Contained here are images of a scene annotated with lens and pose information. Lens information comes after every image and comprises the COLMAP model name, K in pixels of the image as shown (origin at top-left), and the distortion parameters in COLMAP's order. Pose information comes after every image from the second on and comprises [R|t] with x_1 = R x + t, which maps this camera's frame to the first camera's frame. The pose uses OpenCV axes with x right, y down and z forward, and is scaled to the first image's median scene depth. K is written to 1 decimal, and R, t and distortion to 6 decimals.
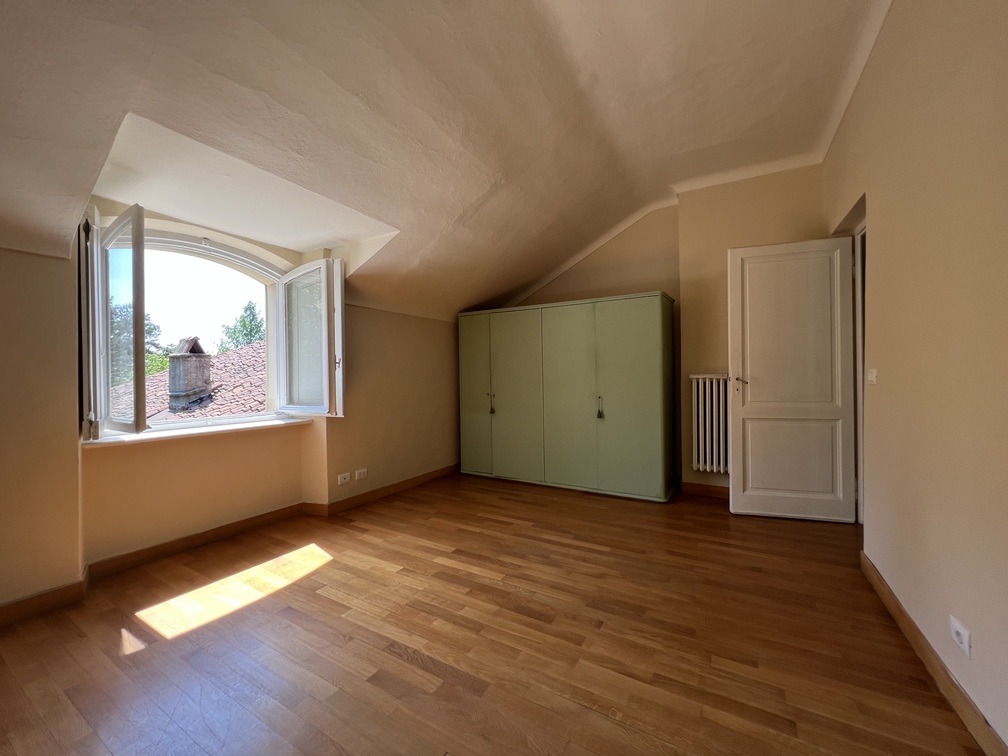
lens RADIAL K [[402.5, 0, 504.0], [0, 402.5, 378.0], [0, 0, 1]] dist [-0.000465, -0.000301]
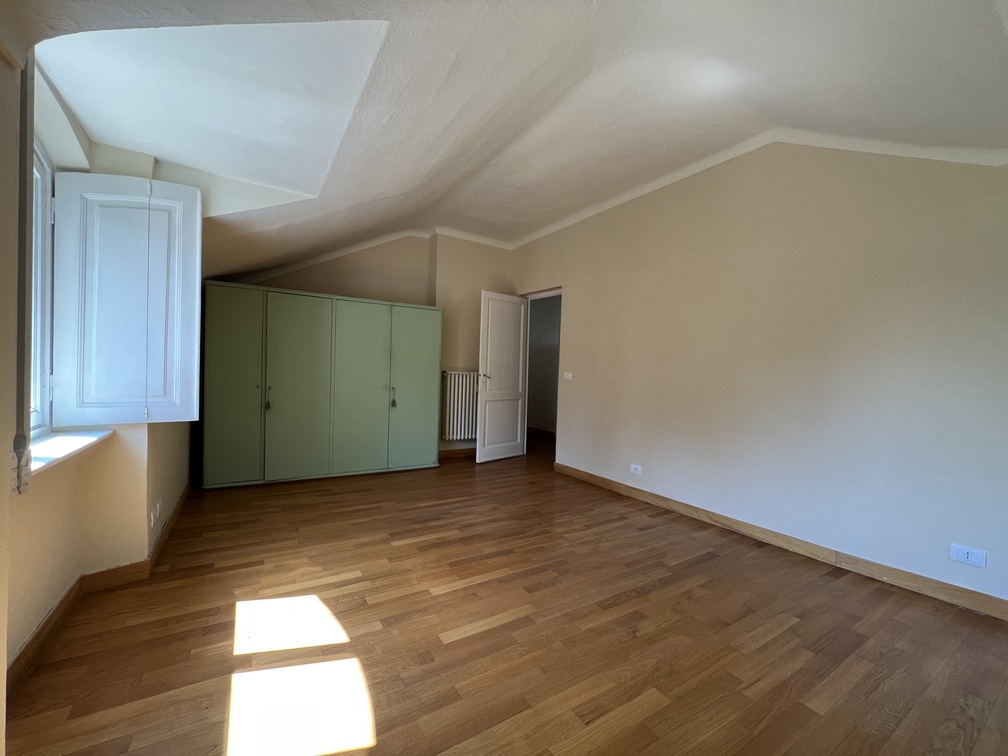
lens RADIAL K [[402.2, 0, 504.0], [0, 402.2, 378.0], [0, 0, 1]] dist [-0.001202, -0.000046]
pose [[0.467511, 0.010268, 0.883928, -0.830603], [-0.032311, 0.999463, 0.005479, 0.002143], [-0.883397, -0.031122, 0.467591, 0.232318]]
